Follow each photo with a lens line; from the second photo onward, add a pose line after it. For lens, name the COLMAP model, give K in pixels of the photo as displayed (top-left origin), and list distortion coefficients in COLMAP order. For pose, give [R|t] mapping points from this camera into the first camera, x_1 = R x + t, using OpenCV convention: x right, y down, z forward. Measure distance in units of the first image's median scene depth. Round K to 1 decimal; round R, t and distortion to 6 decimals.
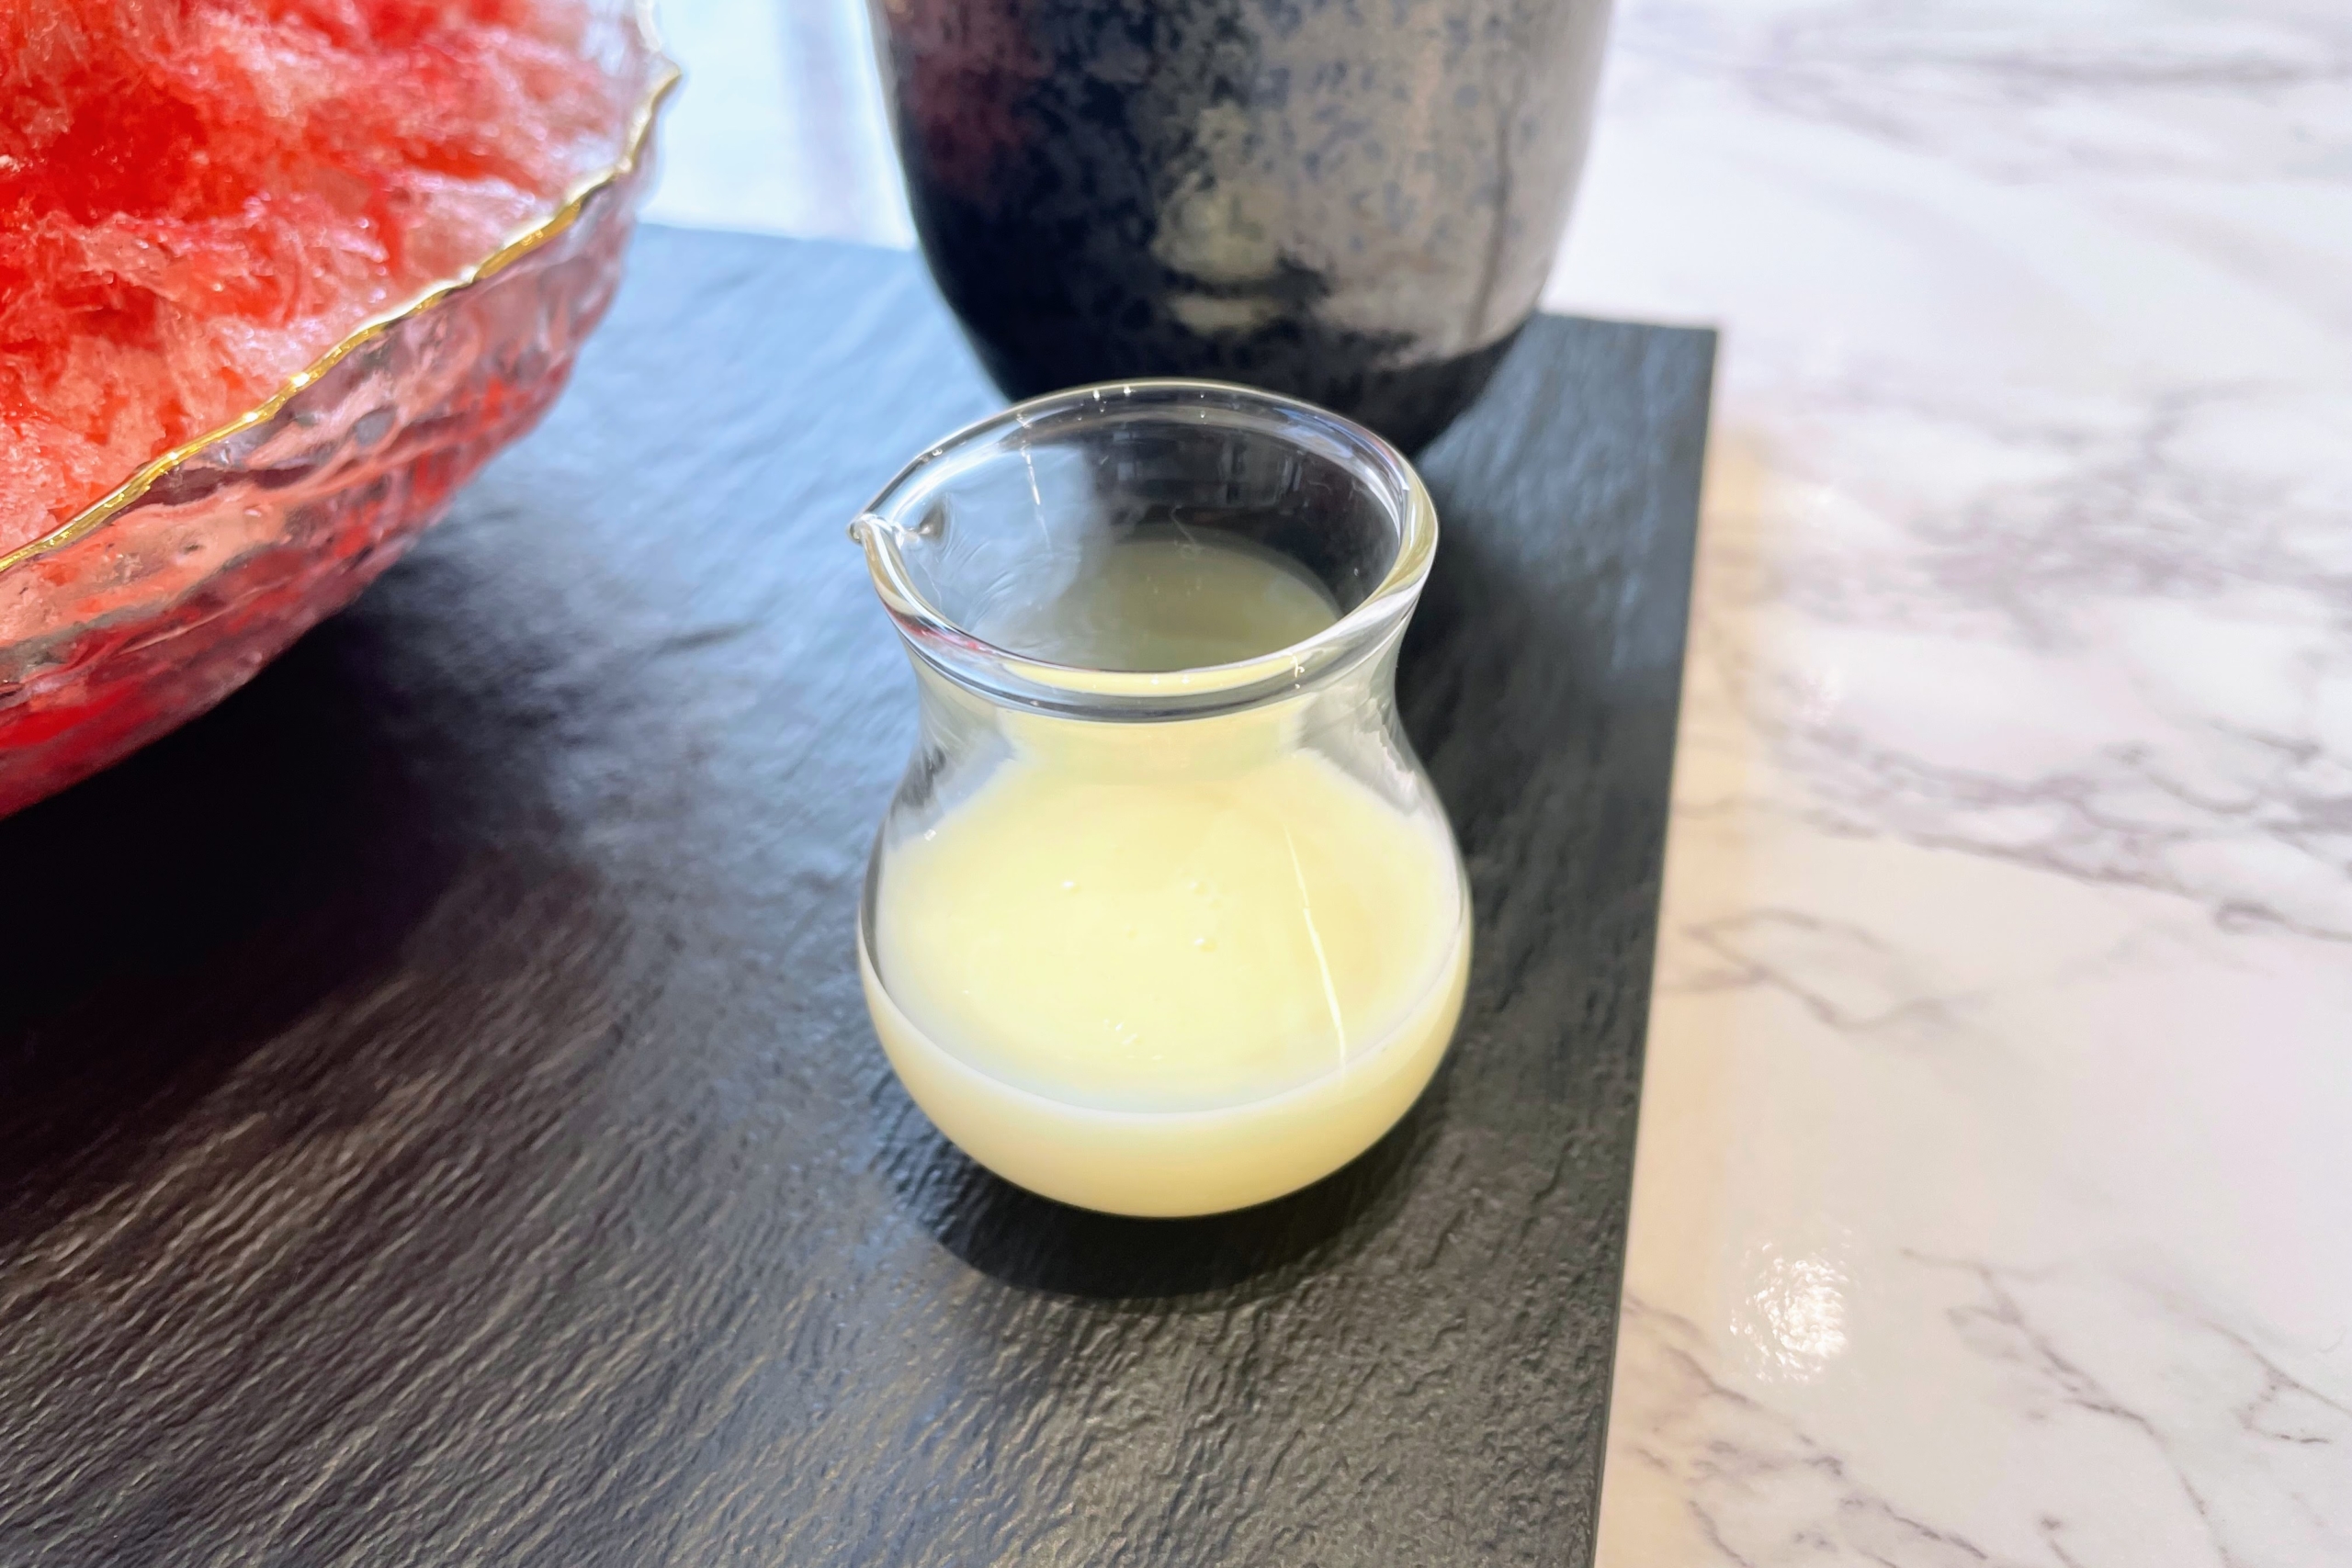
lens RADIAL K [[1856.4, 0, 1176.7], [0, 1856.4, 735.5], [0, 0, 1]] dist [0.046576, -0.107052]
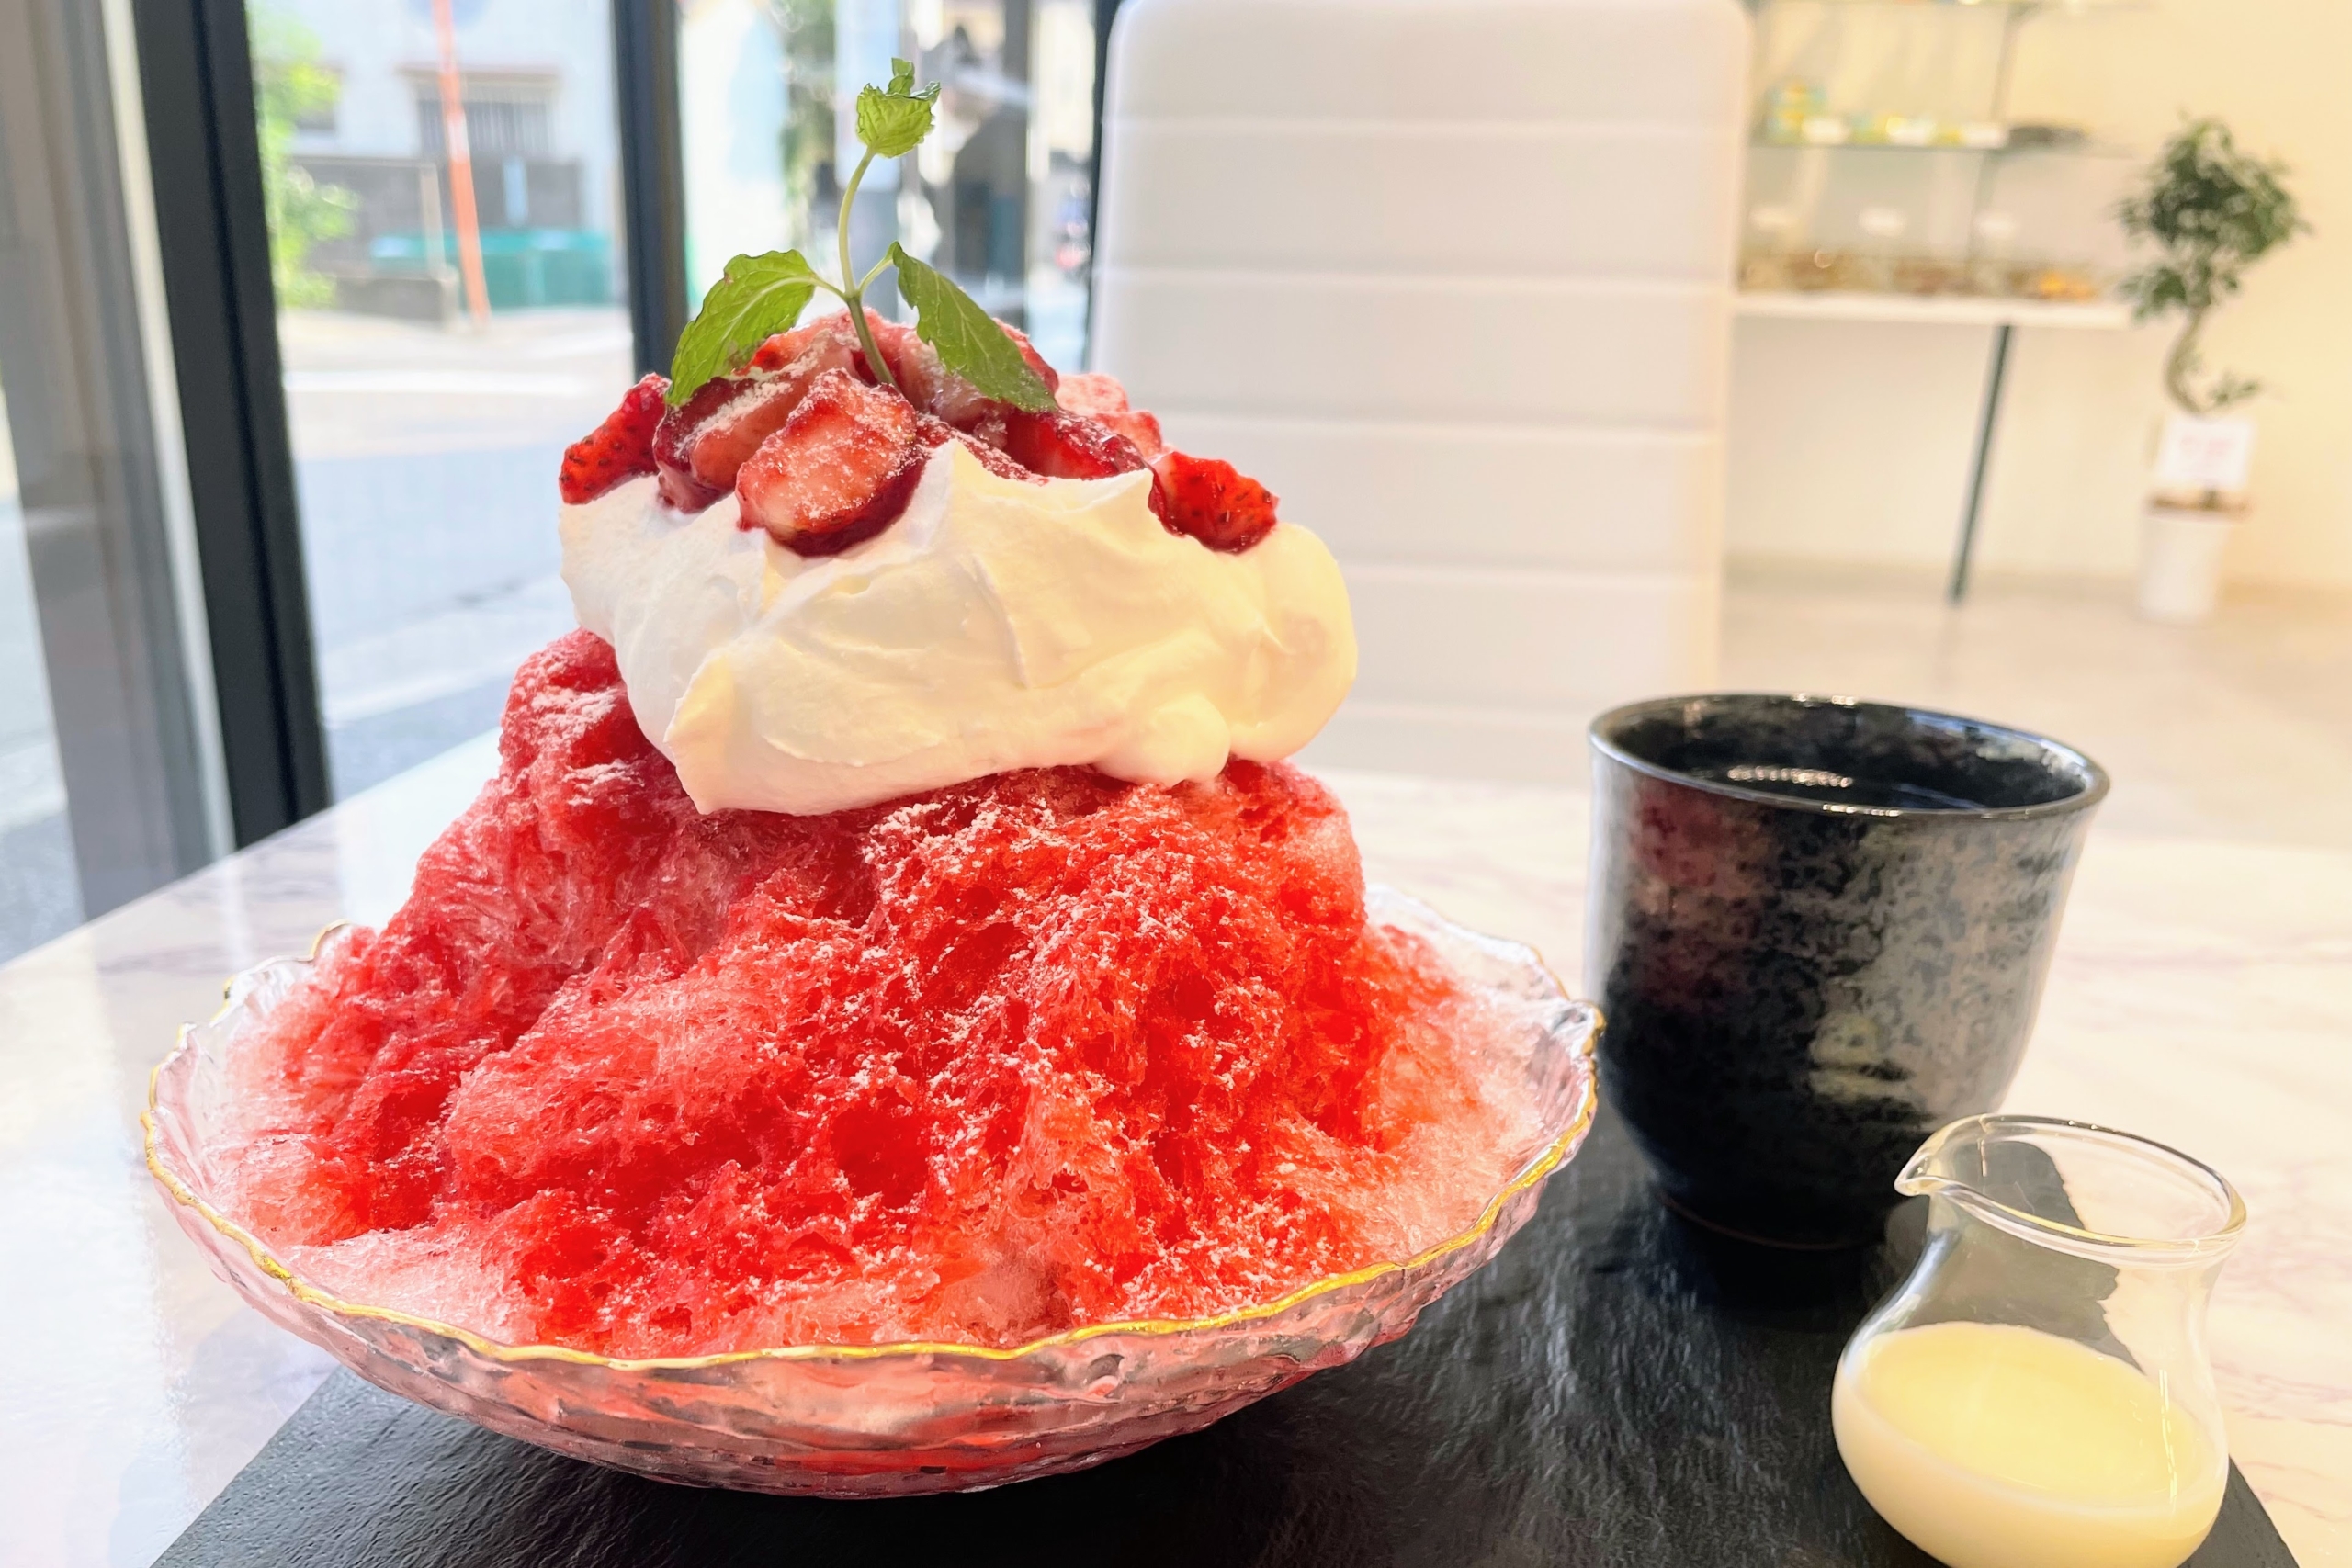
lens RADIAL K [[1883.3, 0, 1130.6], [0, 1883.3, 946.3], [0, 0, 1]] dist [0.011111, -0.010721]
pose [[0.991475, 0.022280, 0.128381, -0.800805], [0.021368, 0.944131, -0.328876, 0.179037], [-0.128535, 0.328816, 0.935606, -0.500665]]
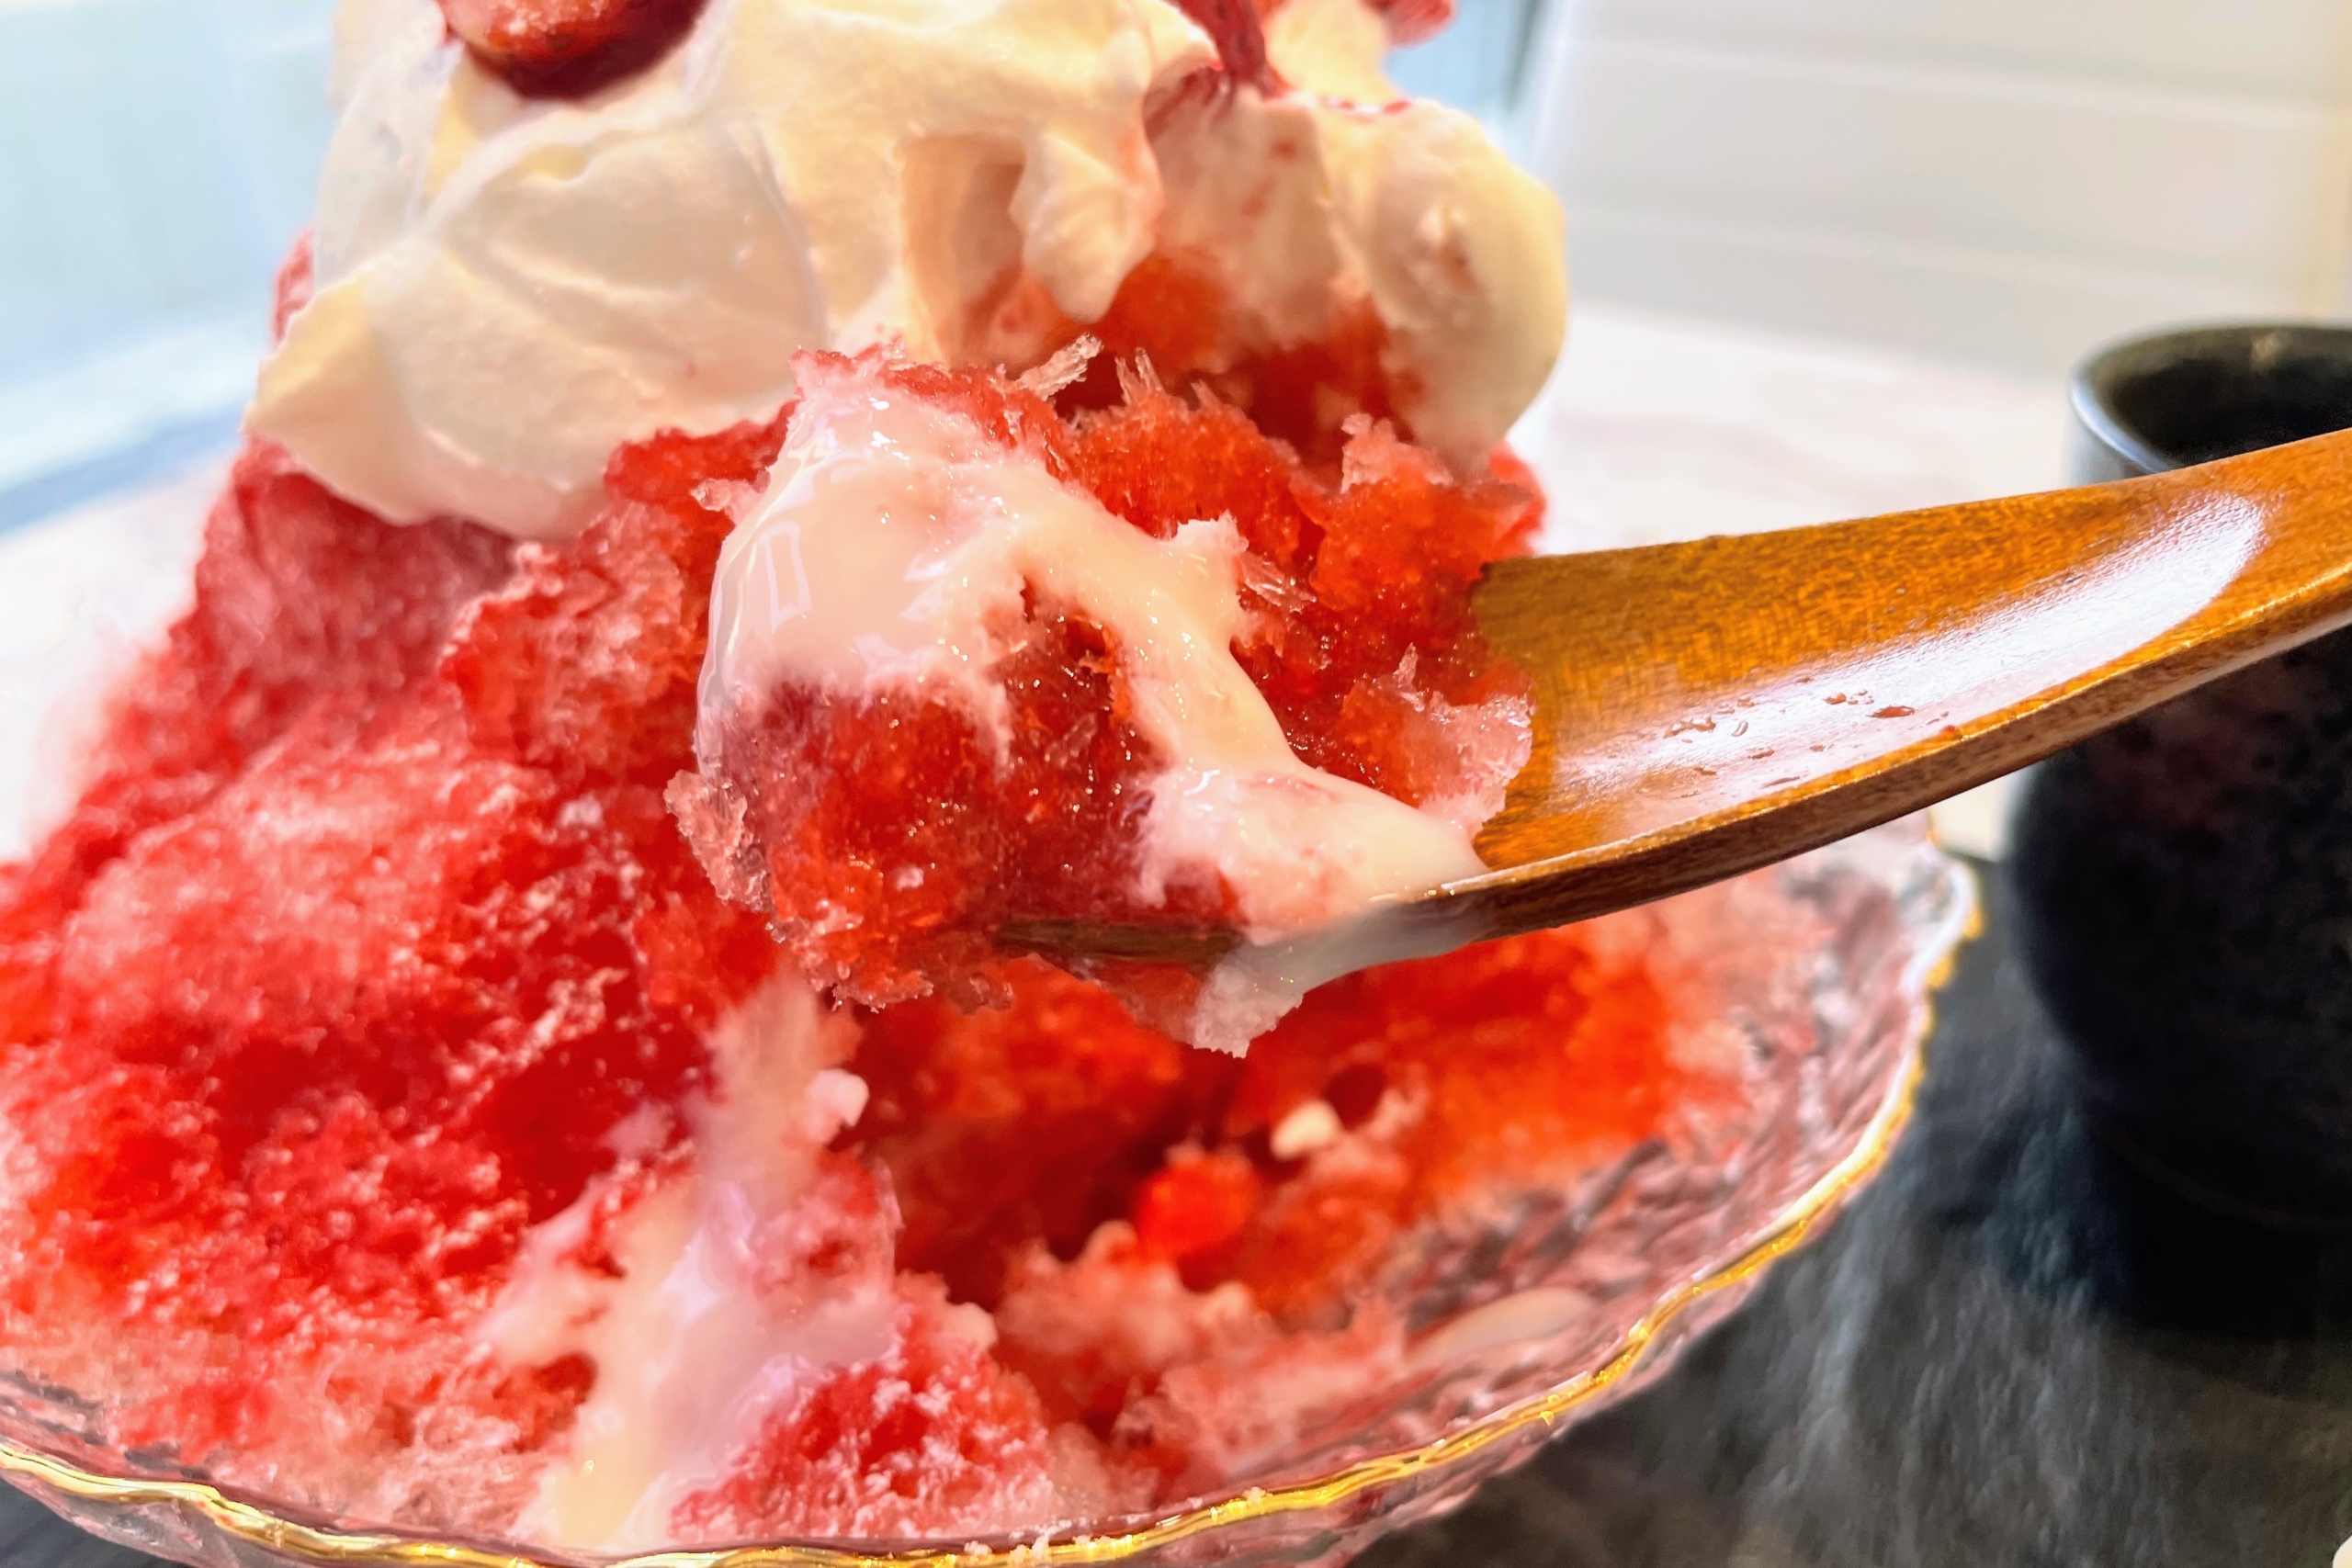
lens RADIAL K [[1856.4, 0, 1176.7], [0, 1856.4, 735.5], [0, 0, 1]] dist [0.046576, -0.107052]
pose [[0.987398, 0.122432, -0.100277, -0.538053], [-0.134076, 0.983793, -0.119056, -0.170923], [0.084076, 0.131001, 0.987811, -0.055926]]
